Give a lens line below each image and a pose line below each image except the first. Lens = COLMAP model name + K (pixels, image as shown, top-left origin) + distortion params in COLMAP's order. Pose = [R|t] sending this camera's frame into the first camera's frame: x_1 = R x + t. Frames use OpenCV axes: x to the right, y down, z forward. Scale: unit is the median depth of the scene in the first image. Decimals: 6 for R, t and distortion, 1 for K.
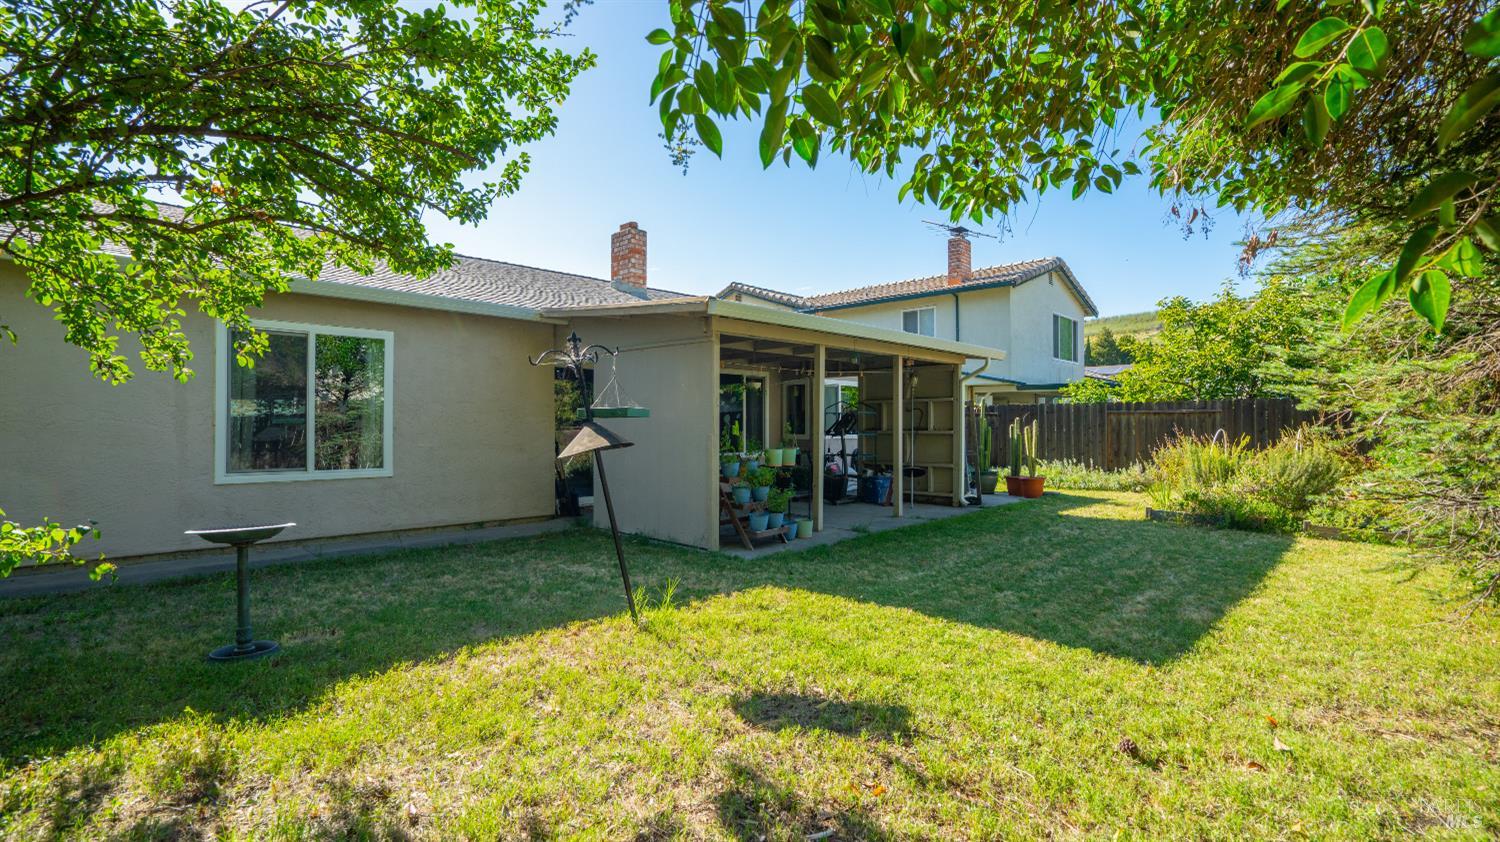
lens RADIAL K [[672.1, 0, 745.7], [0, 672.1, 422.7], [0, 0, 1]] dist [-0.000857, -0.000526]
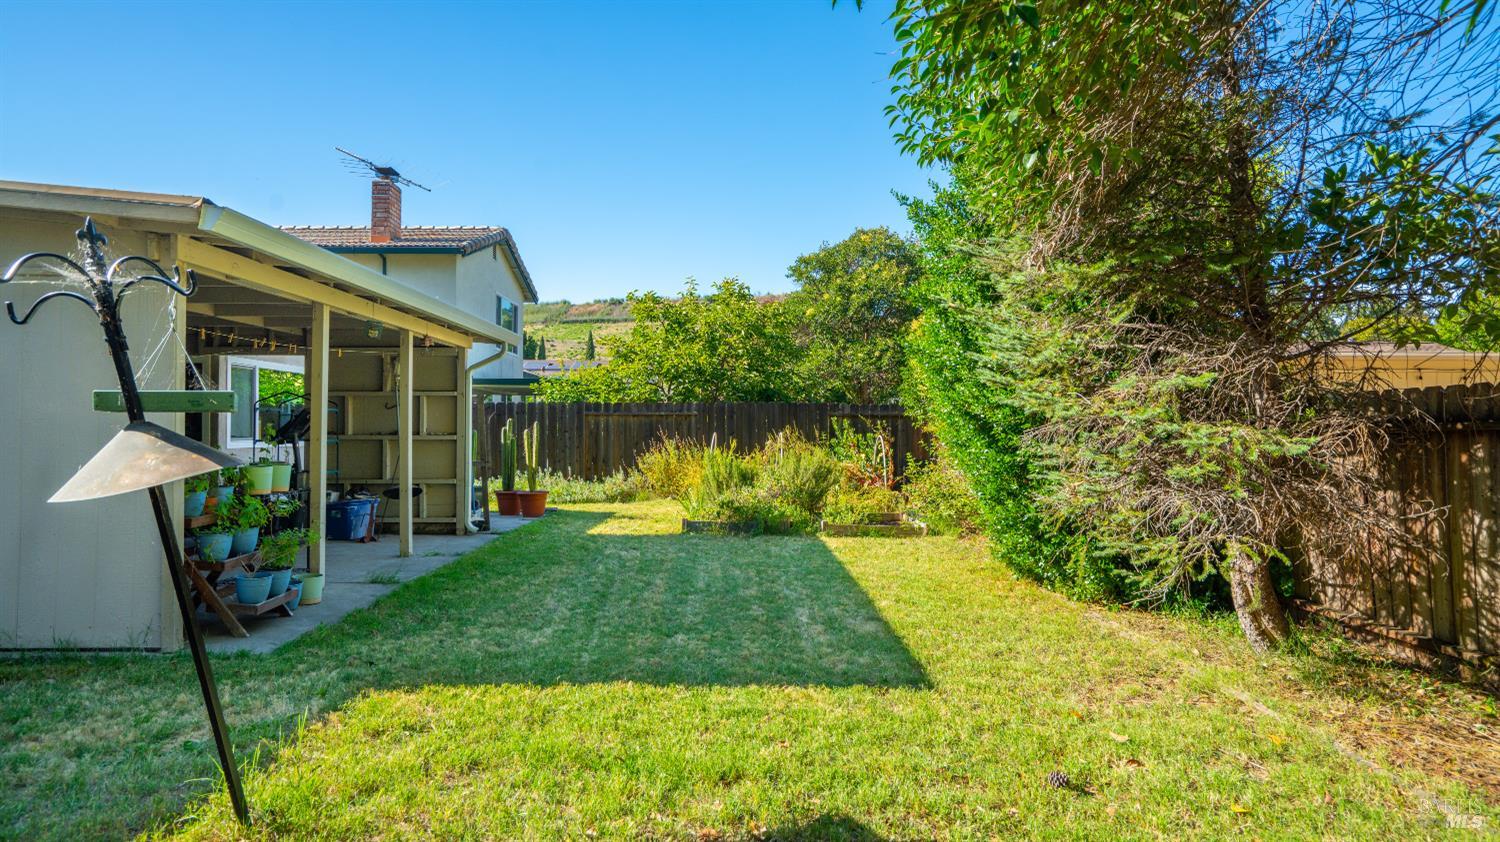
lens RADIAL K [[842.2, 0, 747.9], [0, 842.2, 427.2], [0, 0, 1]] dist [-0.037385, 0.000517]
pose [[0.728564, 0.003445, 0.684970, -0.095286], [-0.005706, 0.999983, 0.001041, 0.000313], [-0.684954, -0.004667, 0.728571, 0.085124]]
